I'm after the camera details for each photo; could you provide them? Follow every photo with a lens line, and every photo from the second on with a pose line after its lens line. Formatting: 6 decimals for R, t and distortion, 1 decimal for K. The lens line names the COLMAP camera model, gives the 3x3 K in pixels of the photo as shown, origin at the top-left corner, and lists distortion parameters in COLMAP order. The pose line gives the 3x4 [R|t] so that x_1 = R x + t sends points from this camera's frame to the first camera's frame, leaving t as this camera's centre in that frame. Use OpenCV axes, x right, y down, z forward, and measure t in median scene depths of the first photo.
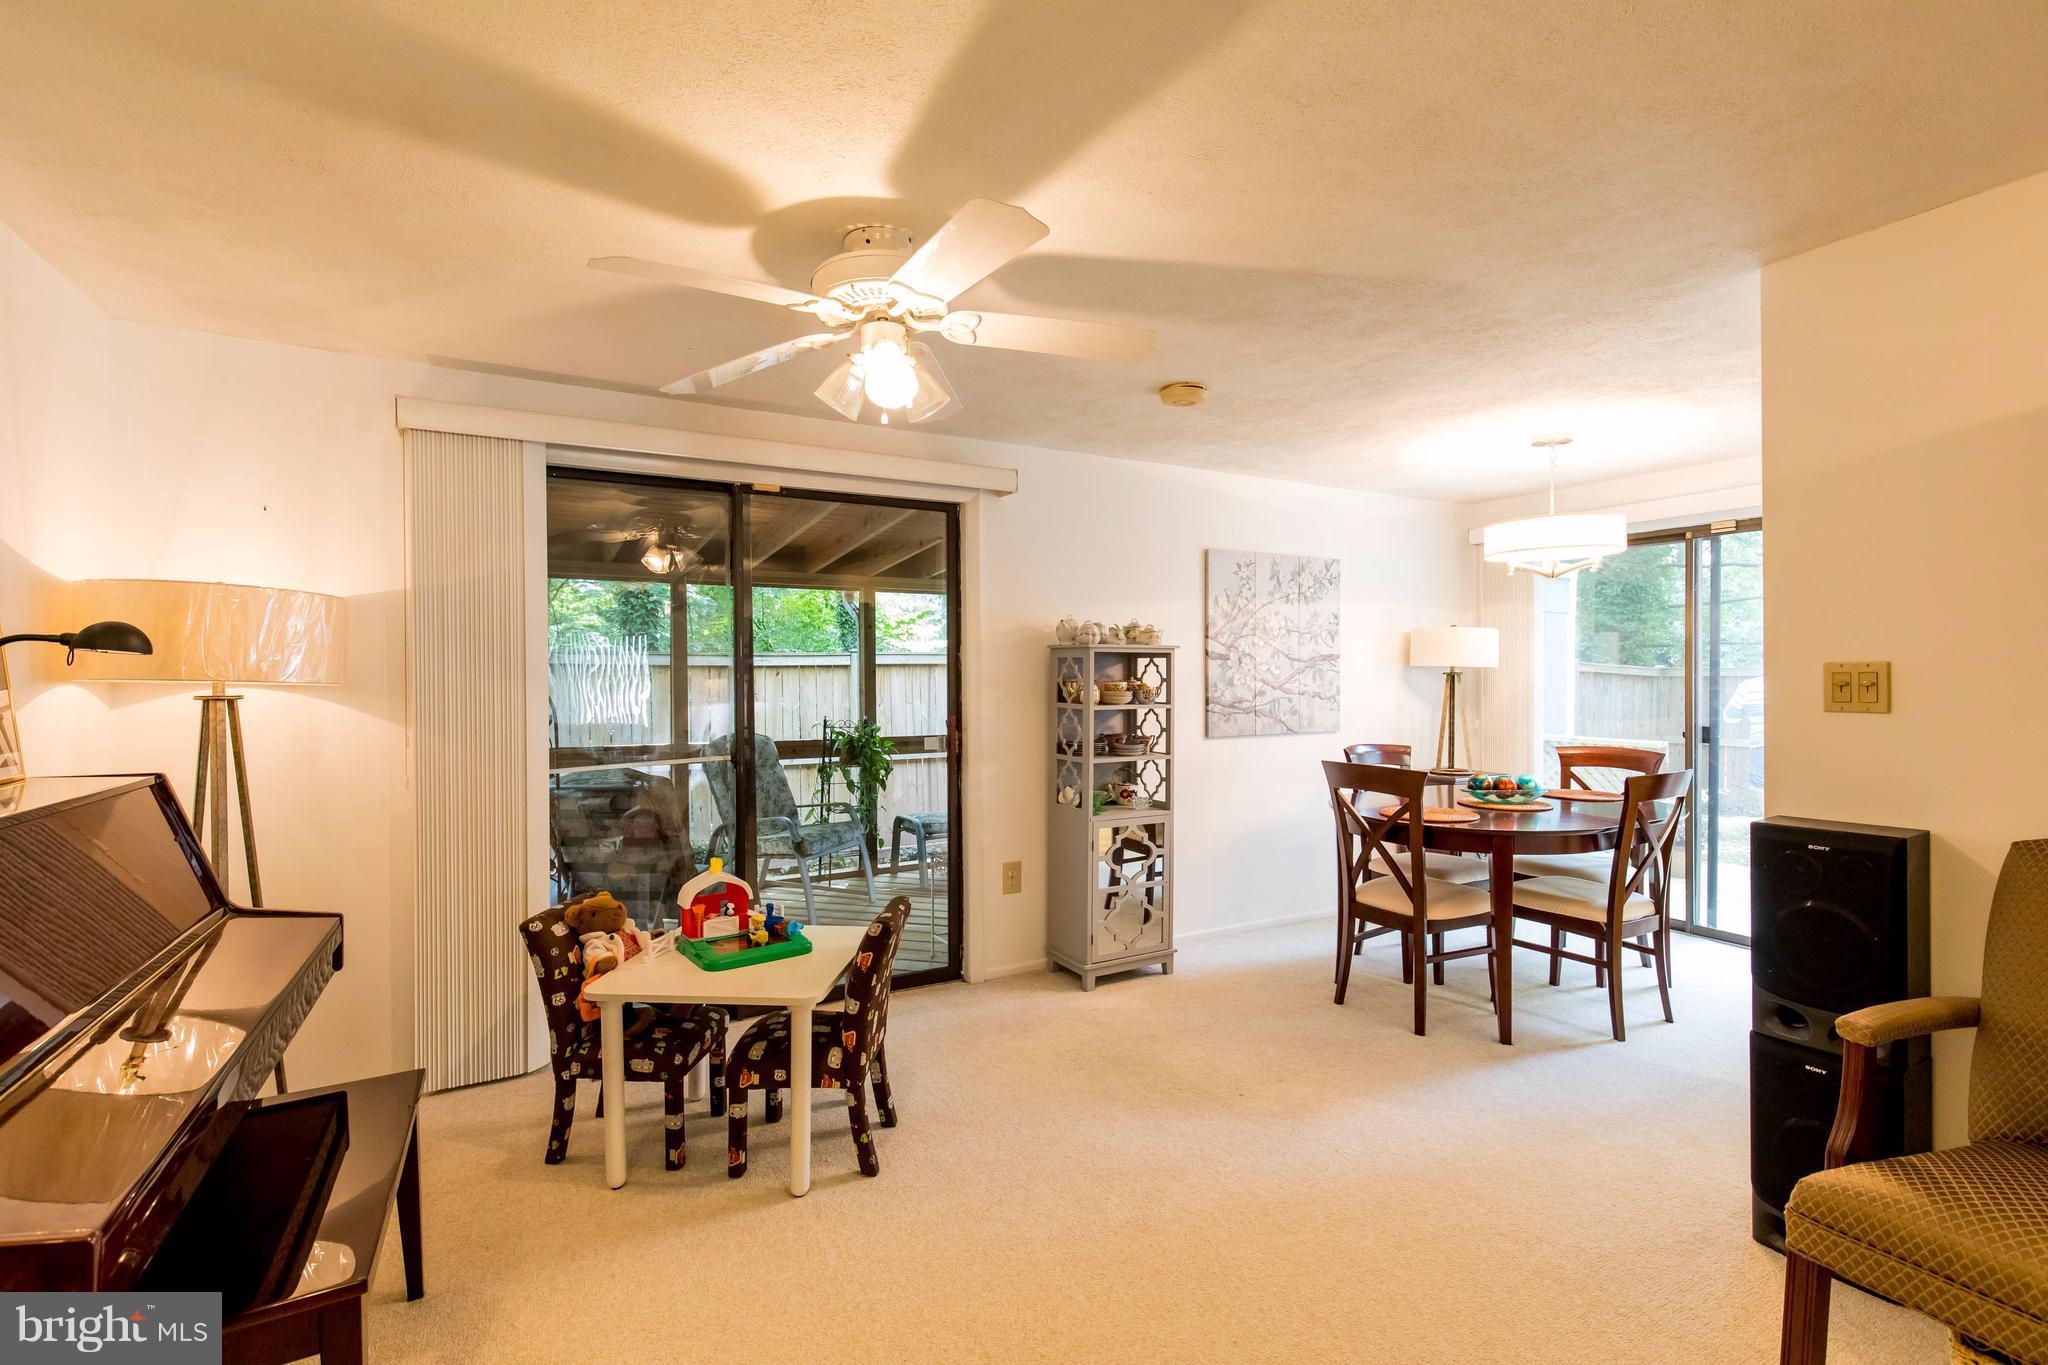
lens RADIAL K [[915.5, 0, 1023.3], [0, 915.5, 682.2], [0, 0, 1]] dist [0.010041, -0.002712]
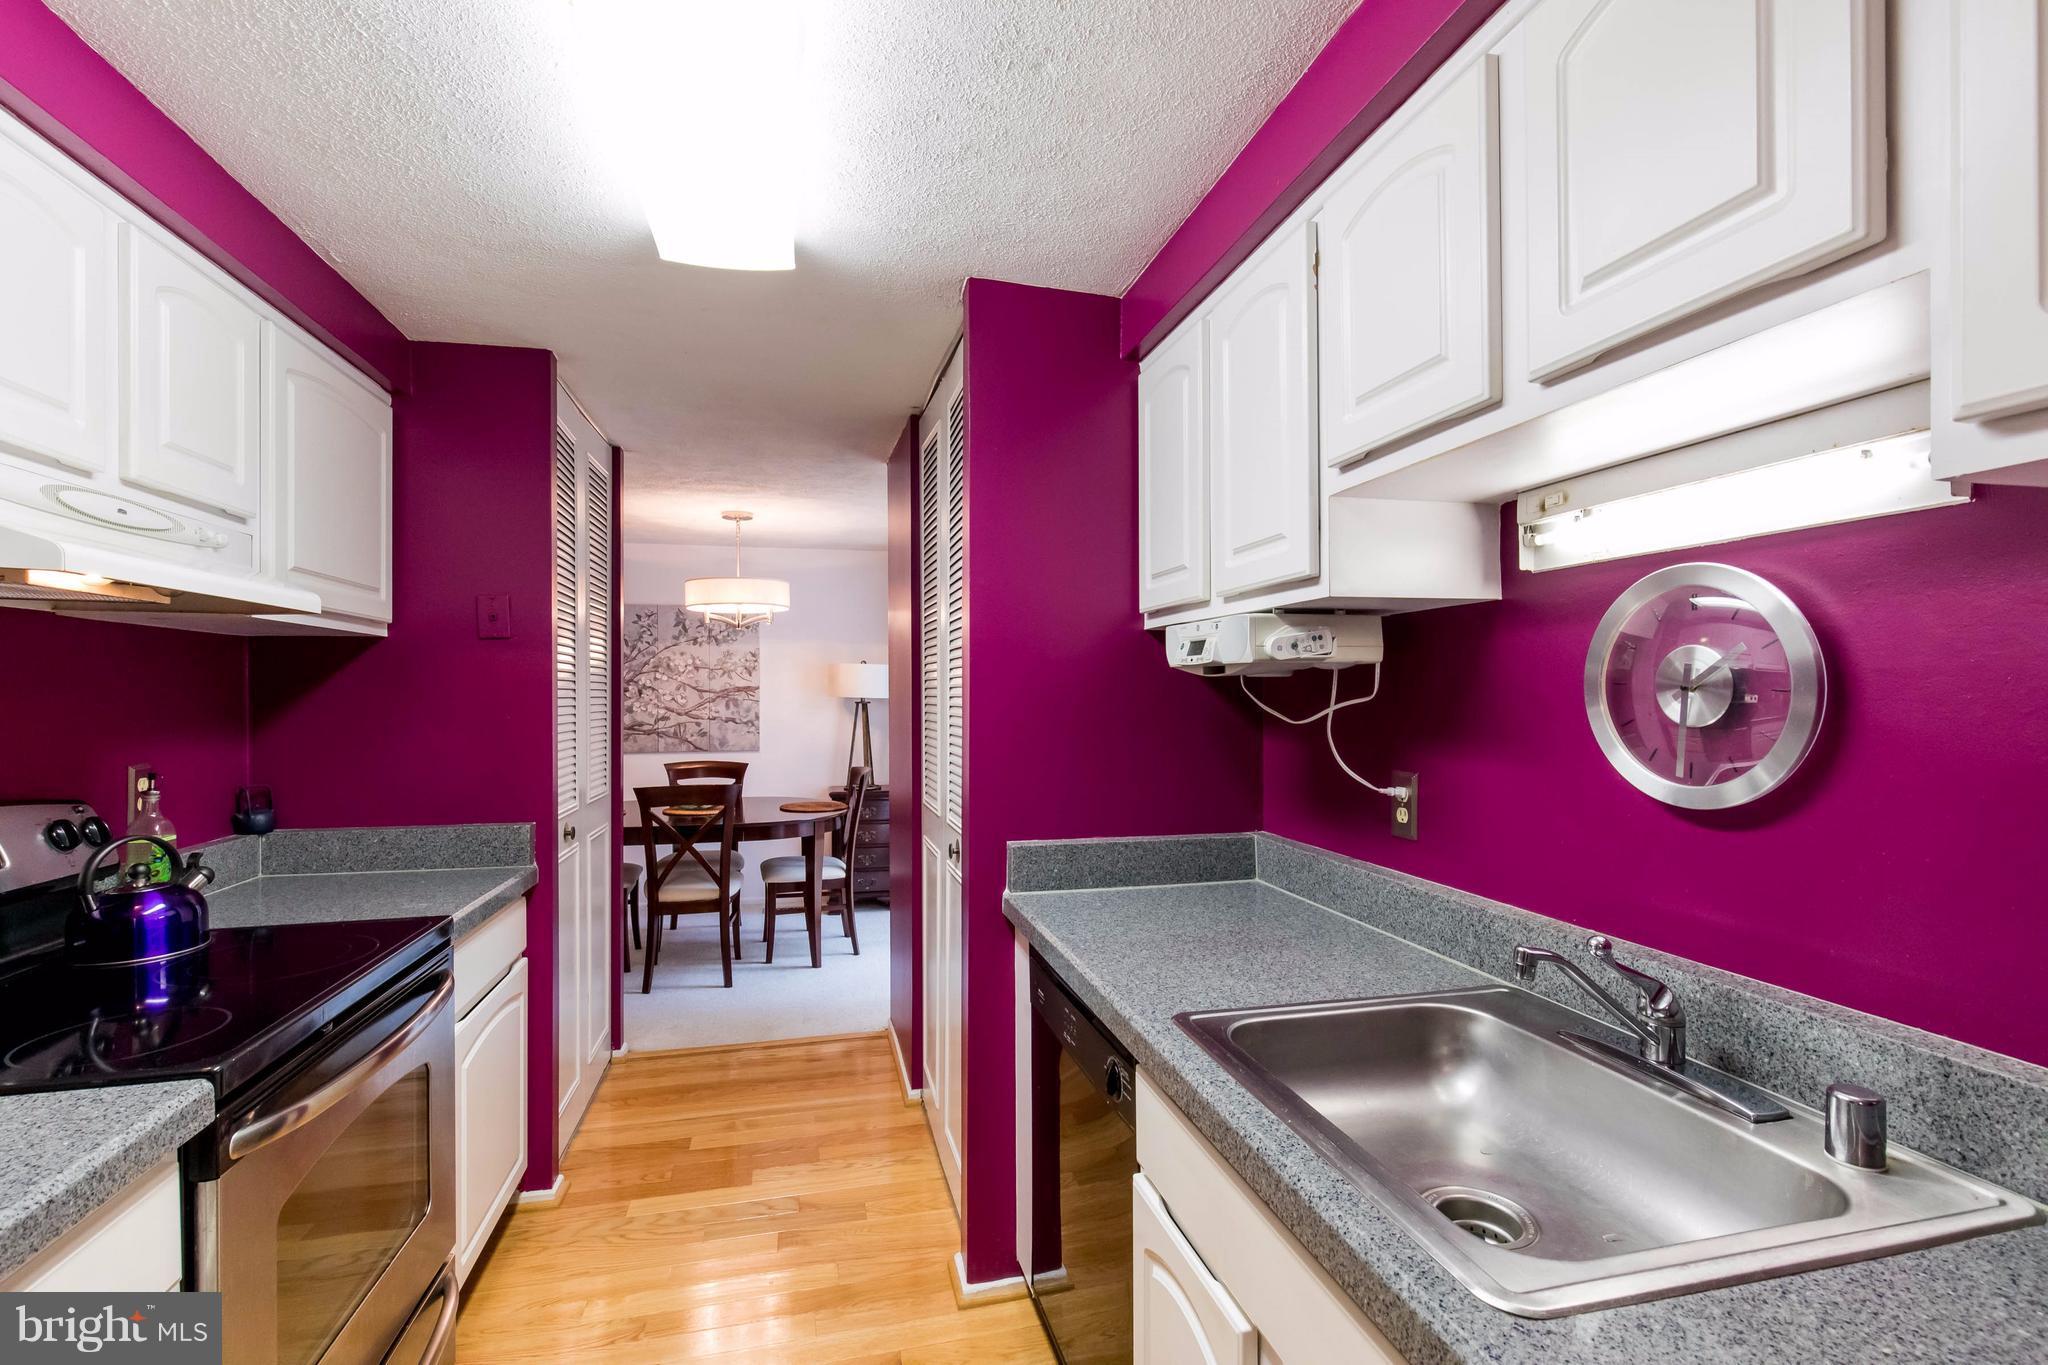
lens RADIAL K [[915.5, 0, 1016.1], [0, 915.5, 694.7], [0, 0, 1]] dist [0.010041, -0.002712]
pose [[0.962953, 0.005320, -0.269616, 1.233717], [-0.004862, 0.999985, 0.002367, -0.029655], [0.269625, -0.000968, 0.962965, -0.076600]]
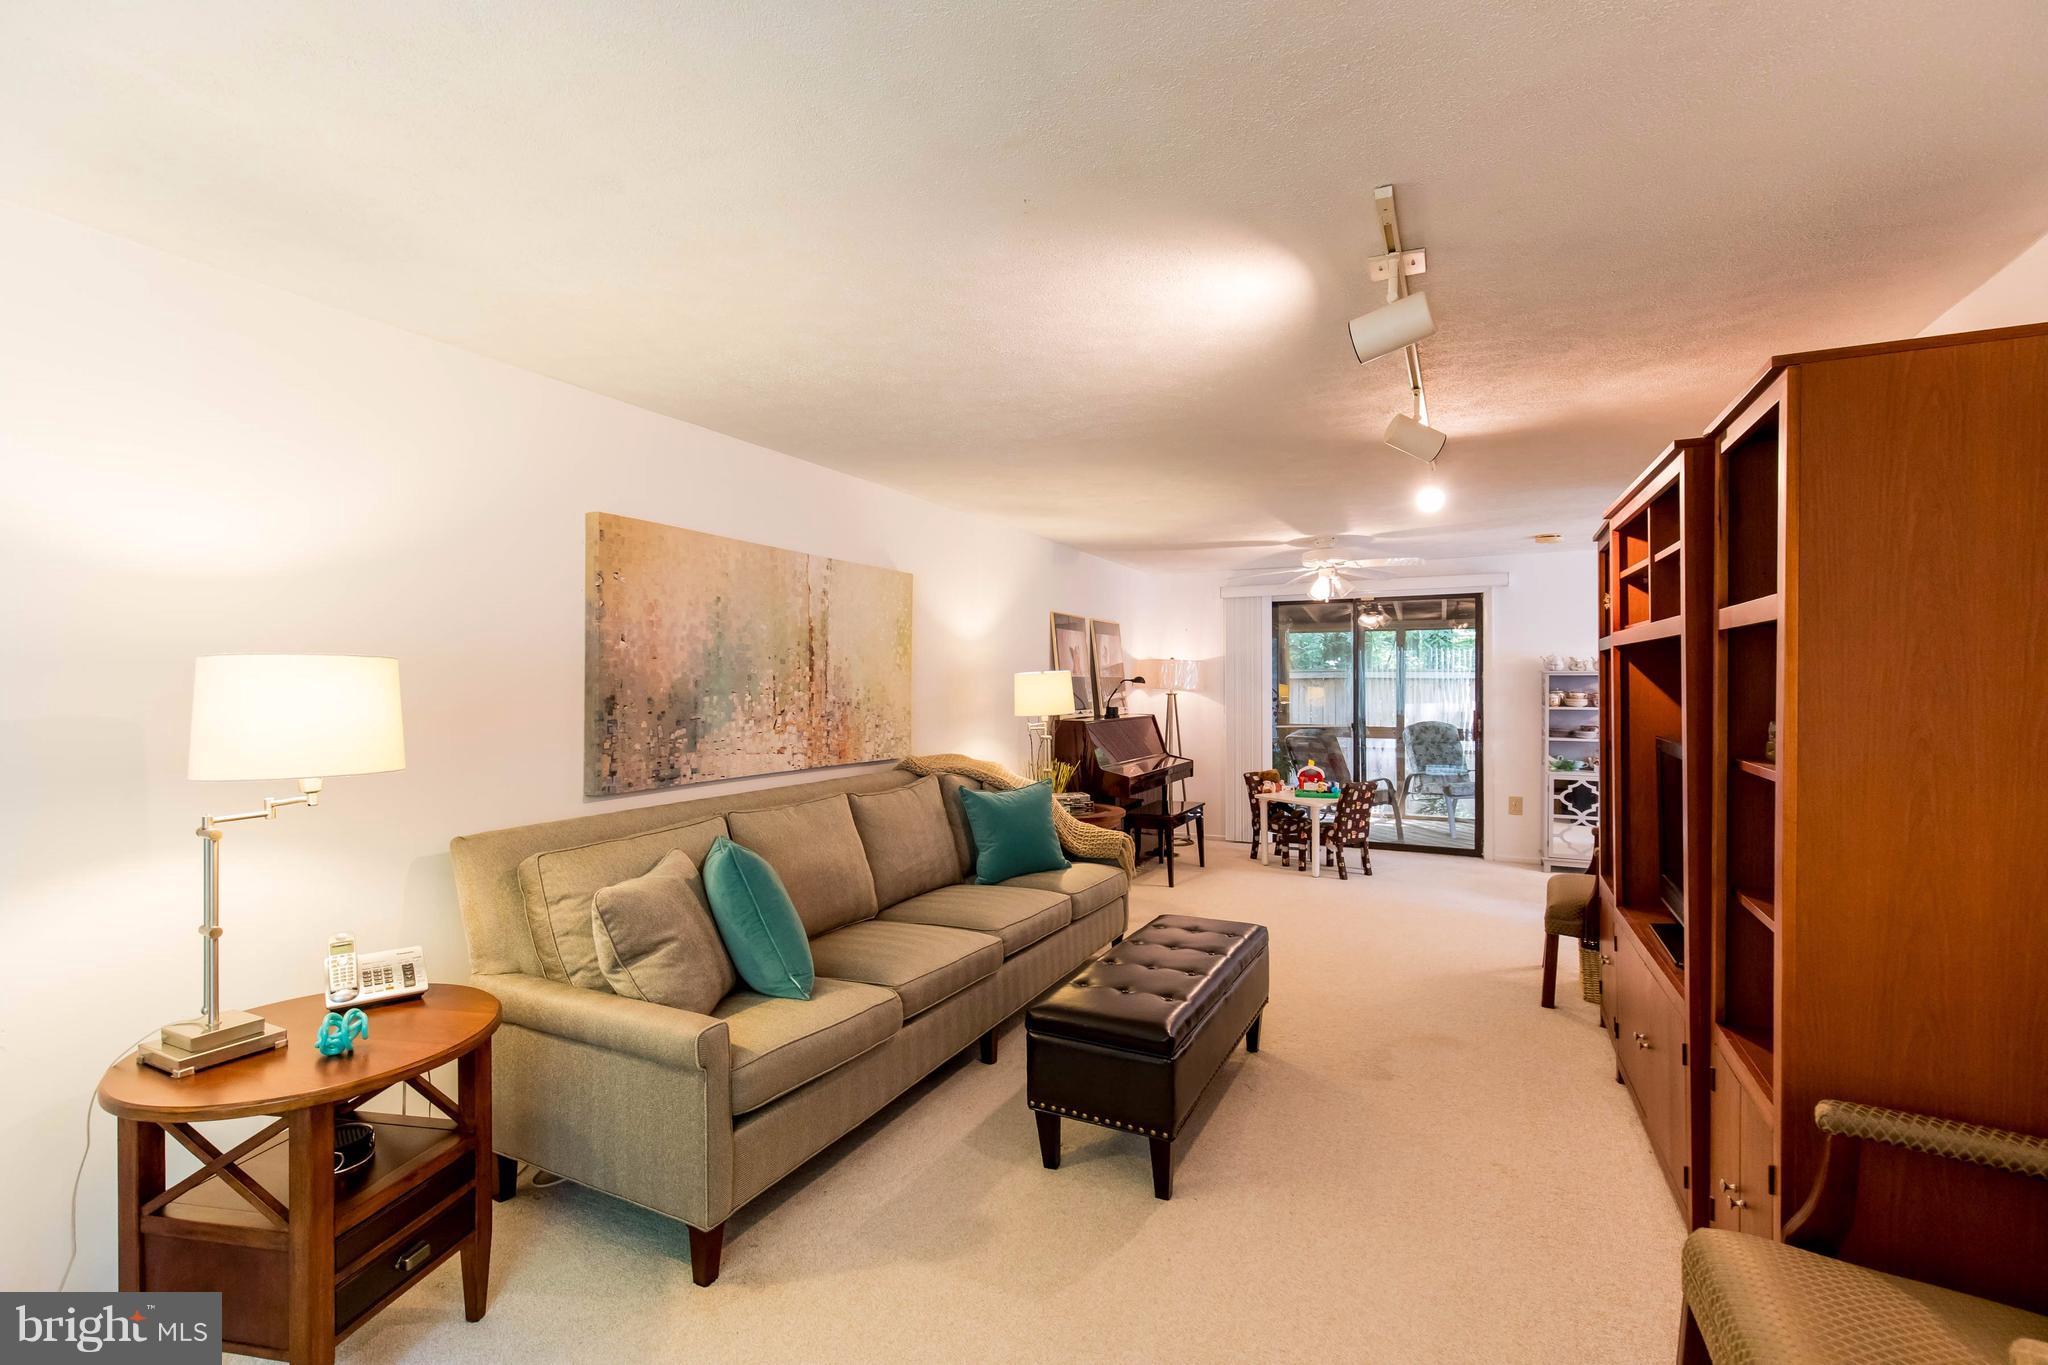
lens RADIAL K [[915.5, 0, 1029.3], [0, 915.5, 685.1], [0, 0, 1]] dist [0.010041, -0.002712]
pose [[0.570540, 0.005784, -0.821249, 0.885145], [-0.008991, 0.999959, 0.000797, -0.006919], [0.821221, 0.006929, 0.570569, -0.742279]]
